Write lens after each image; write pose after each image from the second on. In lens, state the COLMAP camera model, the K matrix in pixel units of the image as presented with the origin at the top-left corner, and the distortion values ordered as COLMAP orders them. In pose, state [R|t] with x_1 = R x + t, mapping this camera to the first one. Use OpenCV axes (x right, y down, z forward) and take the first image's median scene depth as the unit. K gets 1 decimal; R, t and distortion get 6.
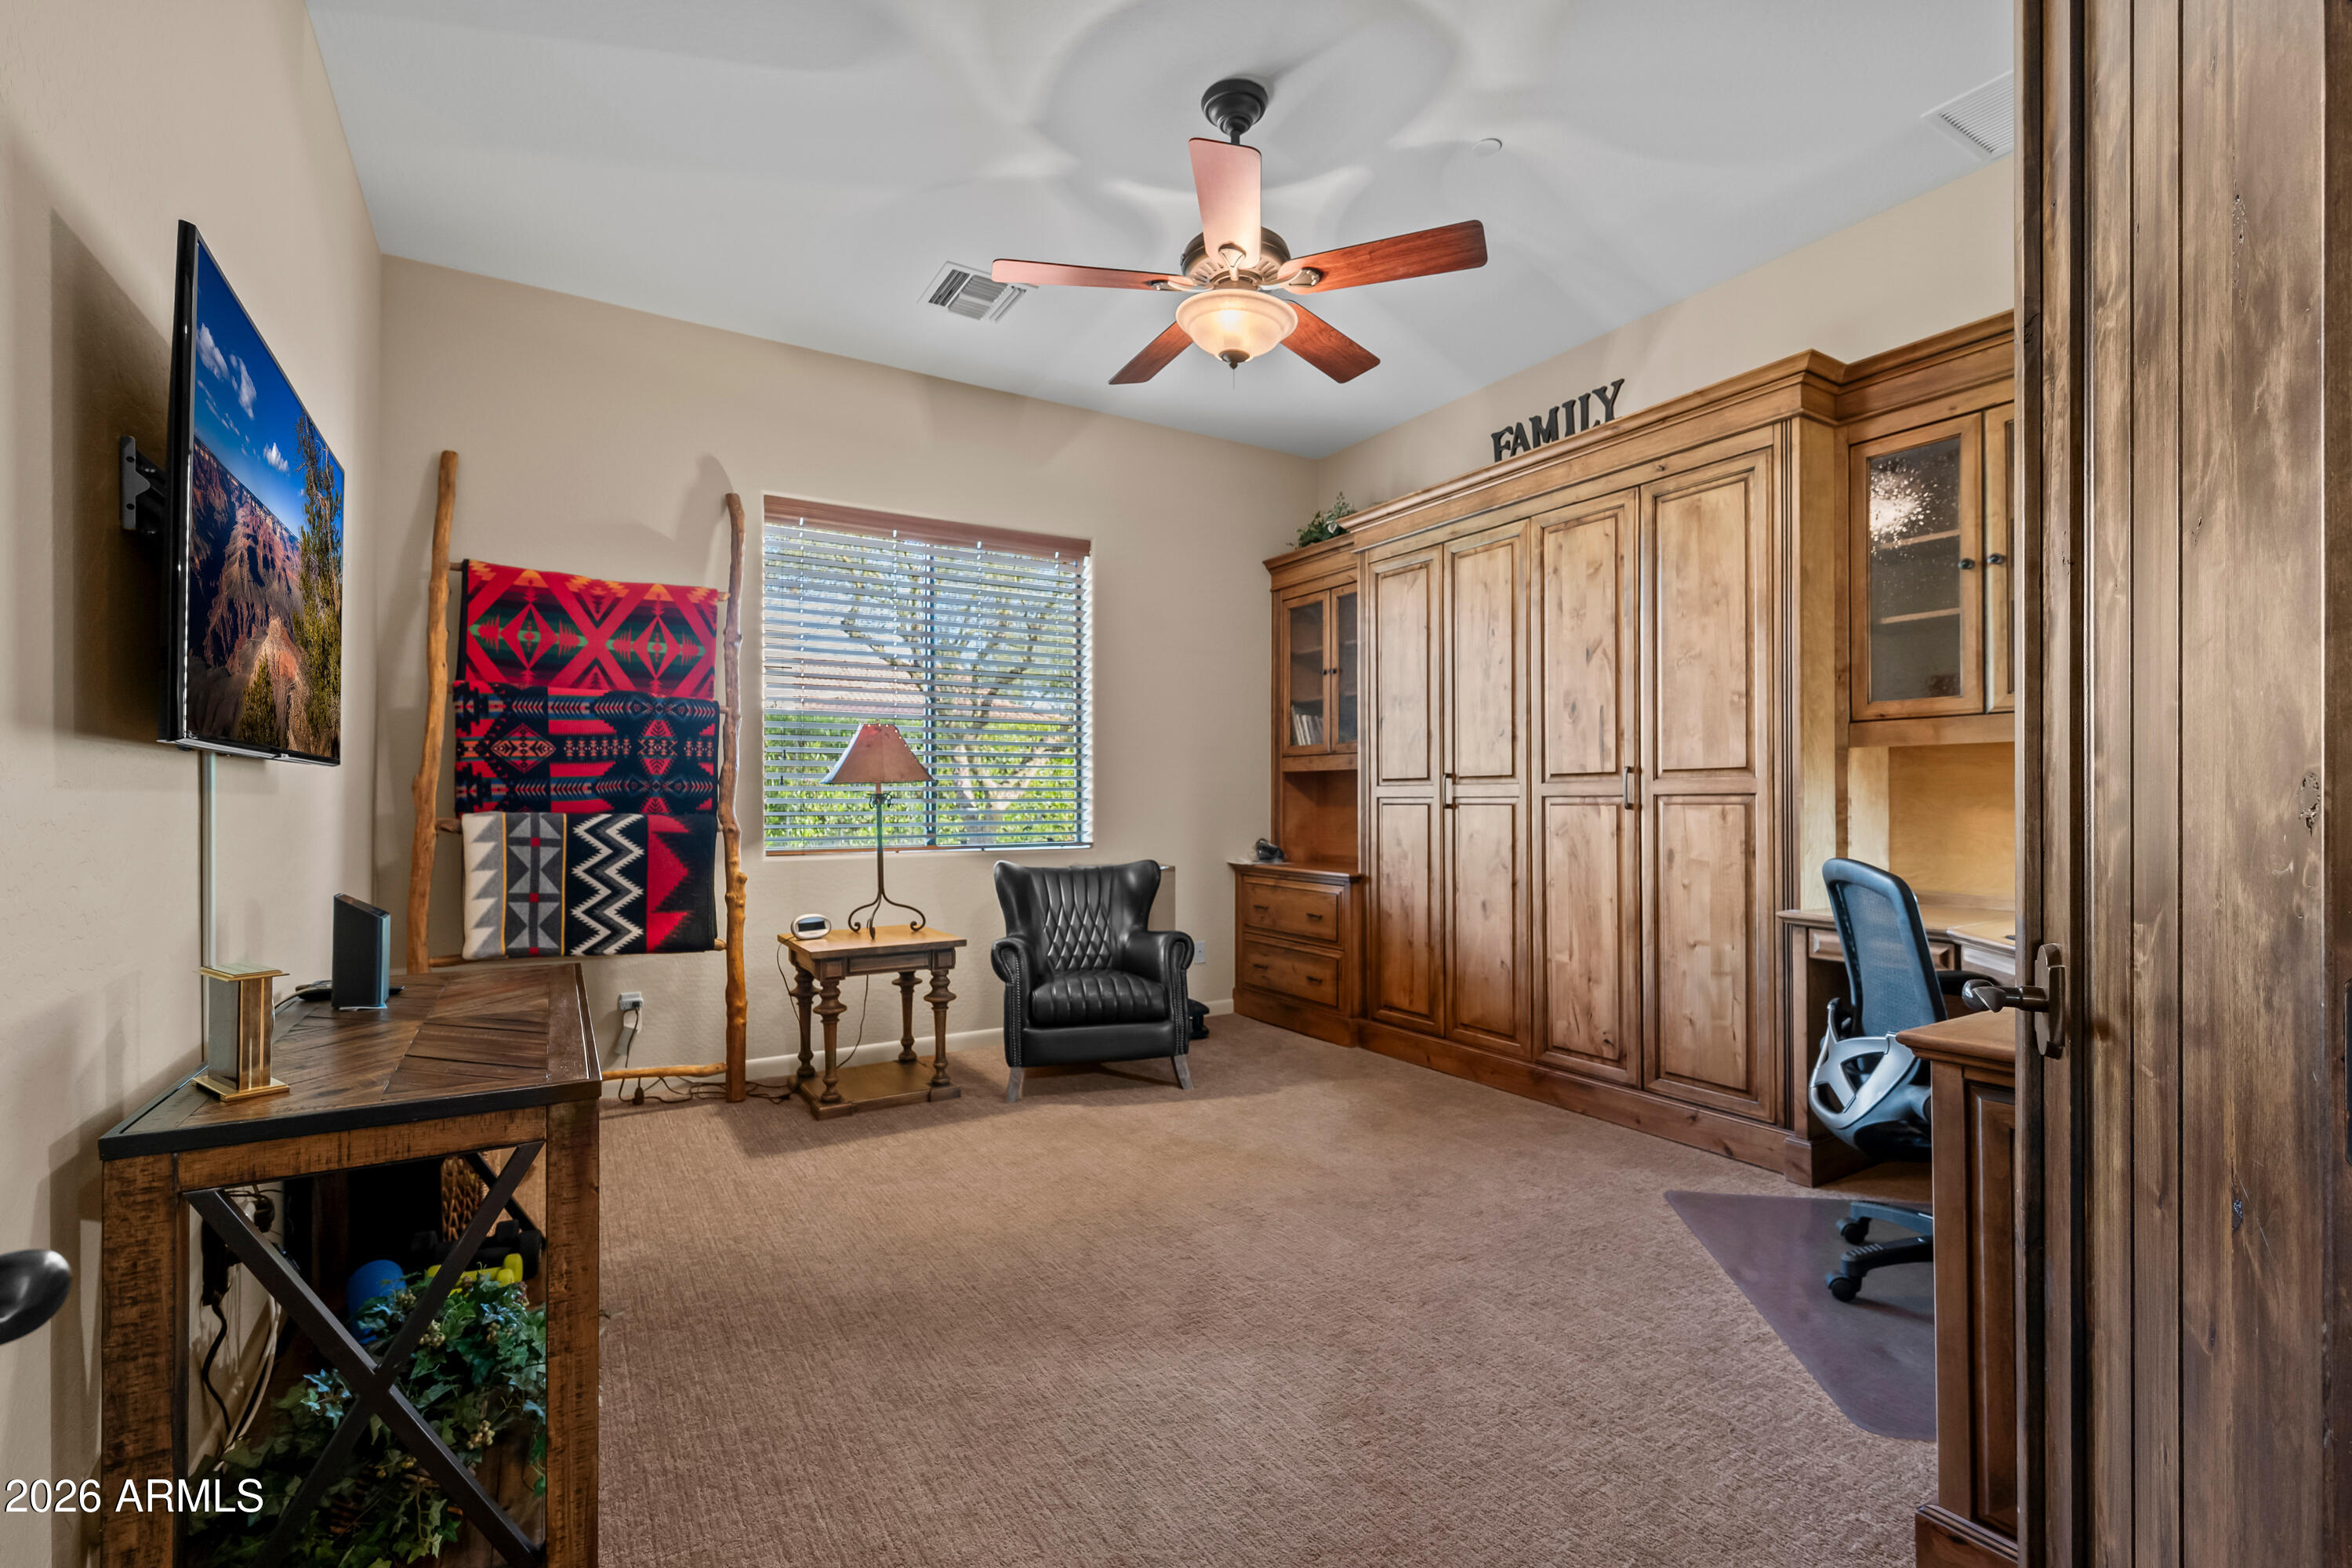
lens RADIAL K [[1026.9, 0, 1175.8], [0, 1026.9, 796.6], [0, 0, 1]] dist [-0.001235, -0.000066]
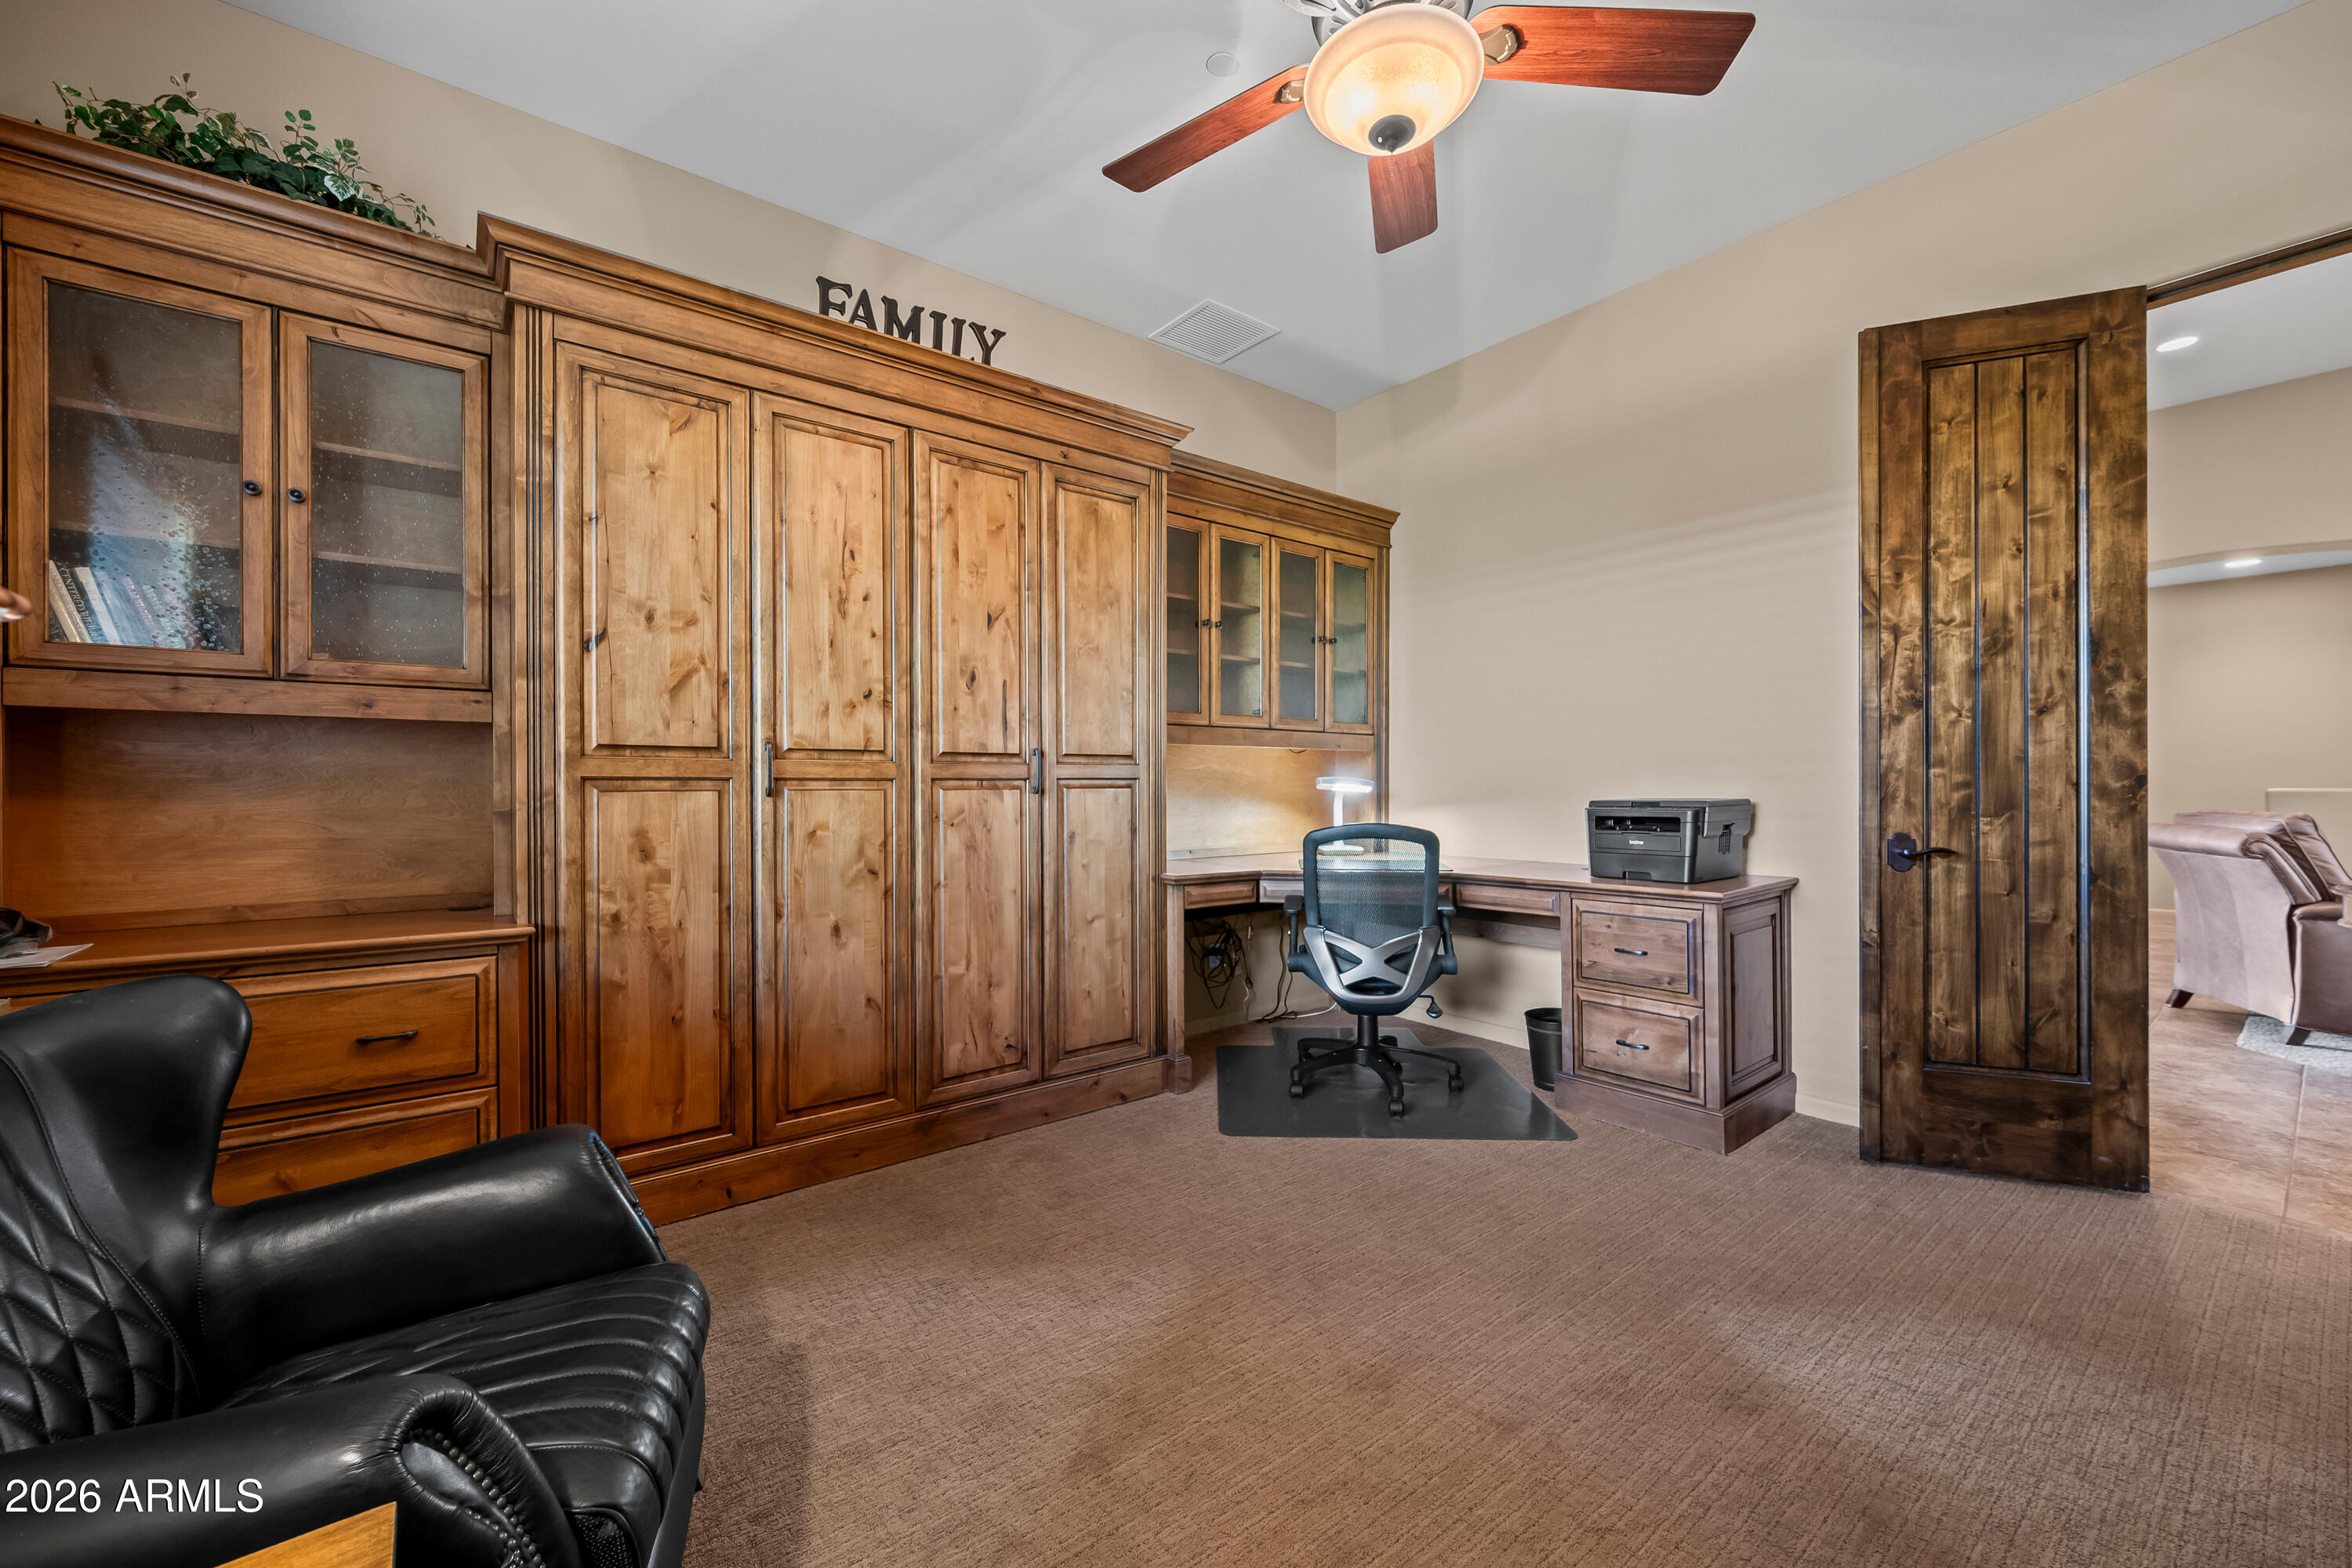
lens RADIAL K [[941.4, 0, 1175.9], [0, 941.4, 780.1], [0, 0, 1]] dist [-0.000275, 0.000968]
pose [[-0.127801, 0.005113, 0.991787, -0.435390], [-0.004760, 0.999972, -0.005769, 0.004335], [-0.991788, -0.005458, -0.127773, 0.960199]]
